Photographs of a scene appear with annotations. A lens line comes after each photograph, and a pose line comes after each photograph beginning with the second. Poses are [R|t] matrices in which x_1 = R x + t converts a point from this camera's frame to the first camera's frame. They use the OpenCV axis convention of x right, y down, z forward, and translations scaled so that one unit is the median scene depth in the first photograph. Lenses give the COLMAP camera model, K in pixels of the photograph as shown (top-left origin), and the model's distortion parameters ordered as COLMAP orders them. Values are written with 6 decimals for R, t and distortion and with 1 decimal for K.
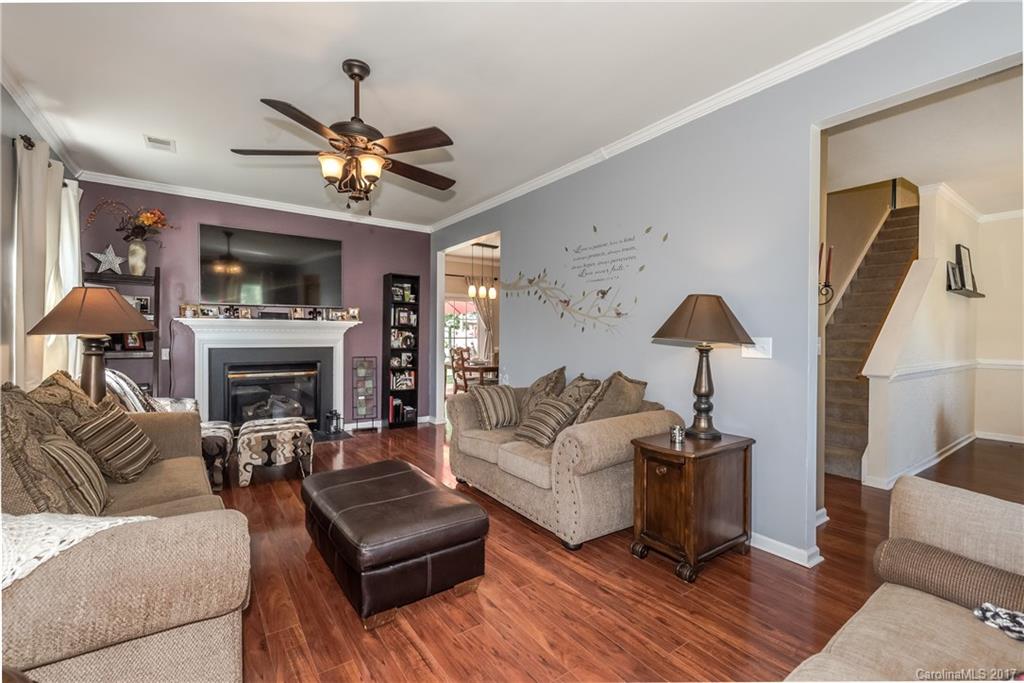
lens RADIAL K [[438.1, 0, 509.0], [0, 438.1, 337.0], [0, 0, 1]] dist [0.002029, -0.000018]
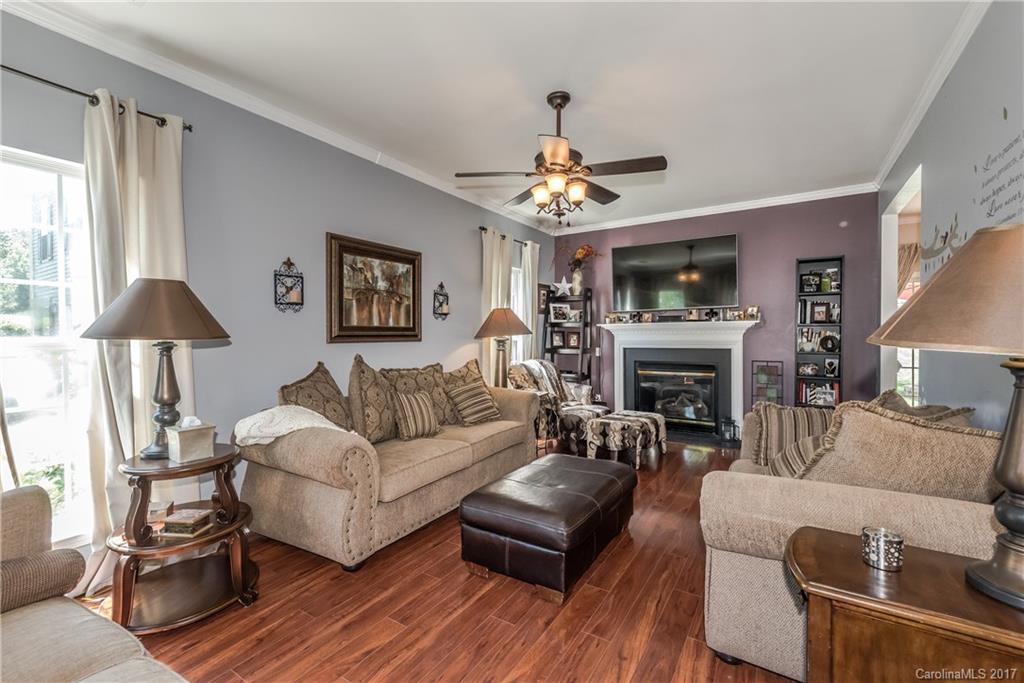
lens RADIAL K [[443.6, 0, 515.4], [0, 443.6, 339.9], [0, 0, 1]] dist [0.002738, -0.000681]
pose [[0.384280, -0.000741, -0.923216, 0.347717], [0.004182, 0.999991, 0.000938, 0.000813], [0.923207, -0.004221, 0.384279, 0.244150]]
